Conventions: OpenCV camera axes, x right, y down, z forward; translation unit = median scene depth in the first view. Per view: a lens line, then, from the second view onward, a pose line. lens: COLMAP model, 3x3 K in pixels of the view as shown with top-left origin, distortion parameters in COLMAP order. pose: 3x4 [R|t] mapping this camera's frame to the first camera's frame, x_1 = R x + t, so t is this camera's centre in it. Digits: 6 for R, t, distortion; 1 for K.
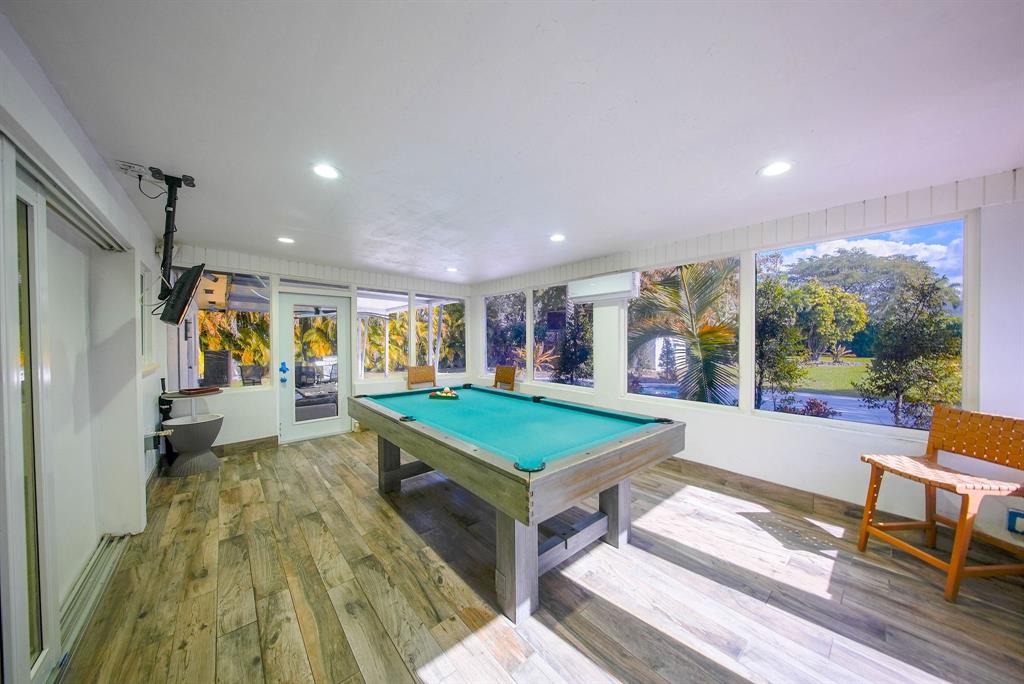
lens RADIAL K [[333.4, 0, 510.7], [0, 333.4, 343.8], [0, 0, 1]] dist [-0.005669, -0.000106]
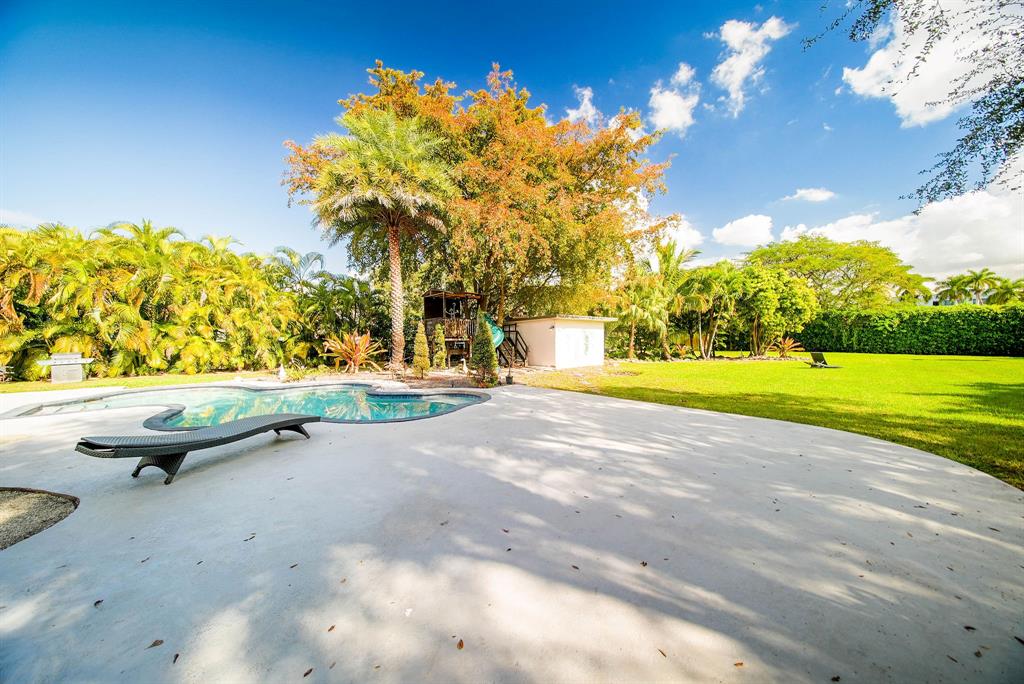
lens RADIAL K [[333.4, 0, 510.7], [0, 333.4, 343.8], [0, 0, 1]] dist [-0.005669, -0.000106]
pose [[0.999460, -0.010436, 0.031156, 0.250863], [0.010266, 0.999932, 0.005619, 0.008877], [-0.031213, -0.005296, 0.999499, 0.158394]]
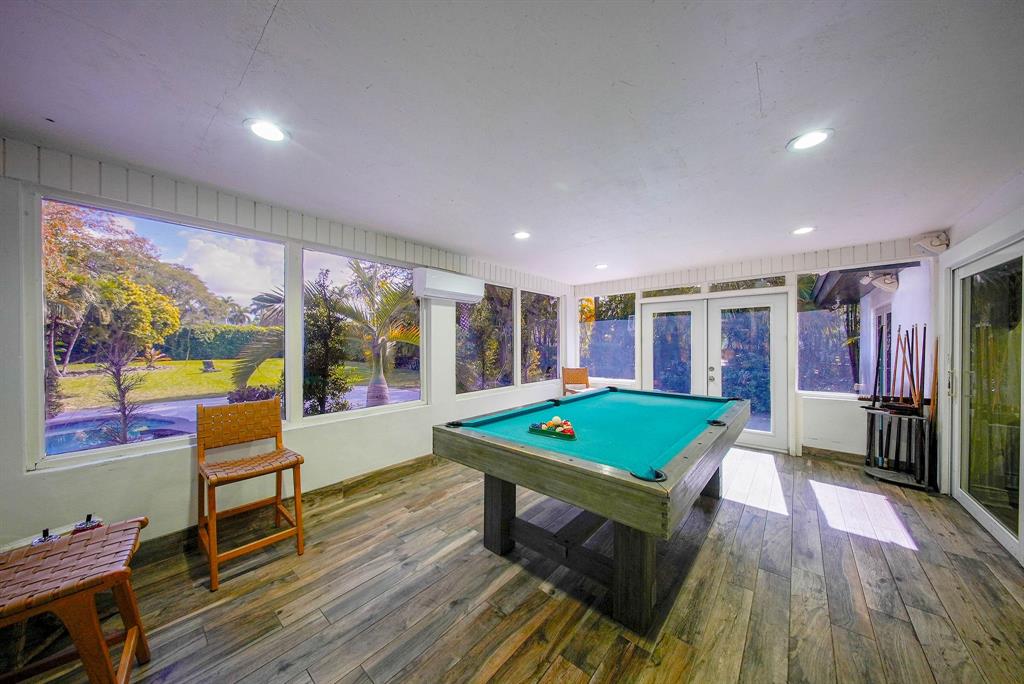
lens RADIAL K [[333.4, 0, 510.7], [0, 333.4, 343.8], [0, 0, 1]] dist [-0.005669, -0.000106]
pose [[-0.144071, -0.004943, 0.989555, -0.091549], [0.014747, 0.999866, 0.007142, -0.001567], [-0.989457, 0.015622, -0.143979, 0.134509]]
